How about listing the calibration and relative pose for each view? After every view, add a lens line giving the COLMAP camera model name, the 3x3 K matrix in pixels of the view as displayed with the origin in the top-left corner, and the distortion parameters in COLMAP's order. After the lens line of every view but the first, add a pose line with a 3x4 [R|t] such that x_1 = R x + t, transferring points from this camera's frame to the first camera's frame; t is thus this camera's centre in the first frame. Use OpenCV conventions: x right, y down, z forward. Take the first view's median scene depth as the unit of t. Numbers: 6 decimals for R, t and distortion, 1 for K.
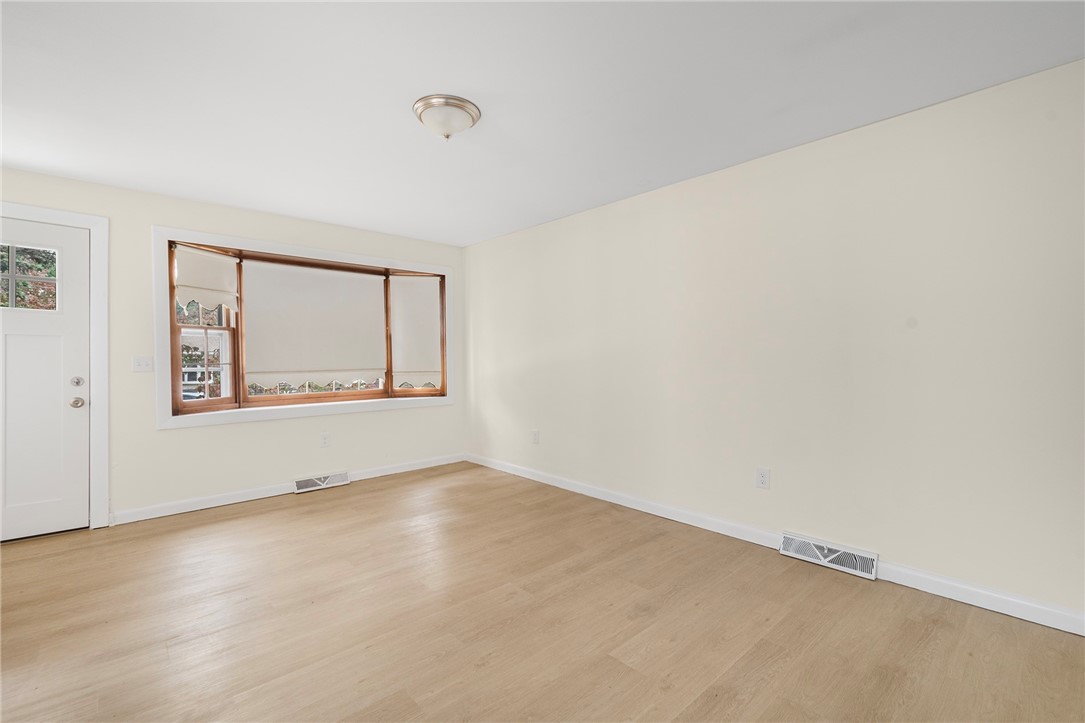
lens RADIAL K [[480.6, 0, 536.6], [0, 480.6, 371.1], [0, 0, 1]] dist [0.010269, -0.000119]
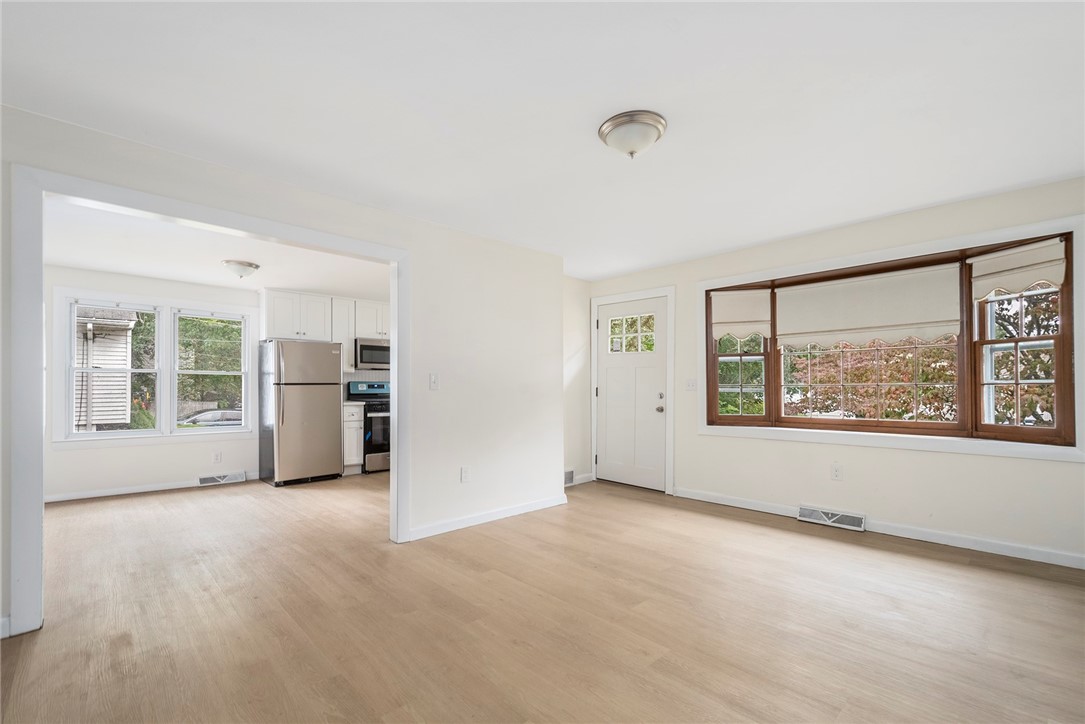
lens RADIAL K [[481.6, 0, 536.0], [0, 481.6, 383.9], [0, 0, 1]] dist [0.010779, -0.000651]
pose [[0.015304, -0.001583, -0.999882, 0.462797], [-0.028363, 0.999596, -0.002016, -0.001708], [0.999481, 0.028390, 0.015253, 0.455142]]
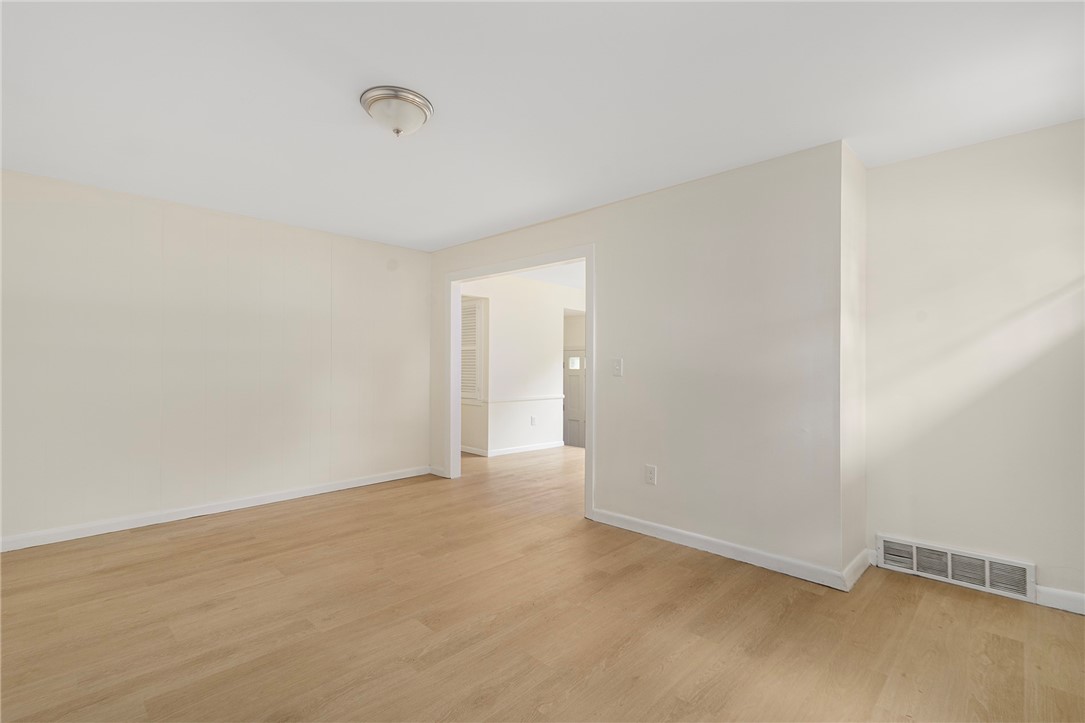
lens RADIAL K [[489.3, 0, 538.7], [0, 489.3, 360.8], [0, 0, 1]] dist [0.013495, 0.000096]
pose [[-0.997946, 0.001776, -0.064029, -0.230453], [0.000585, 0.999826, 0.018619, -0.031273], [0.064051, 0.018543, -0.997774, 1.141960]]
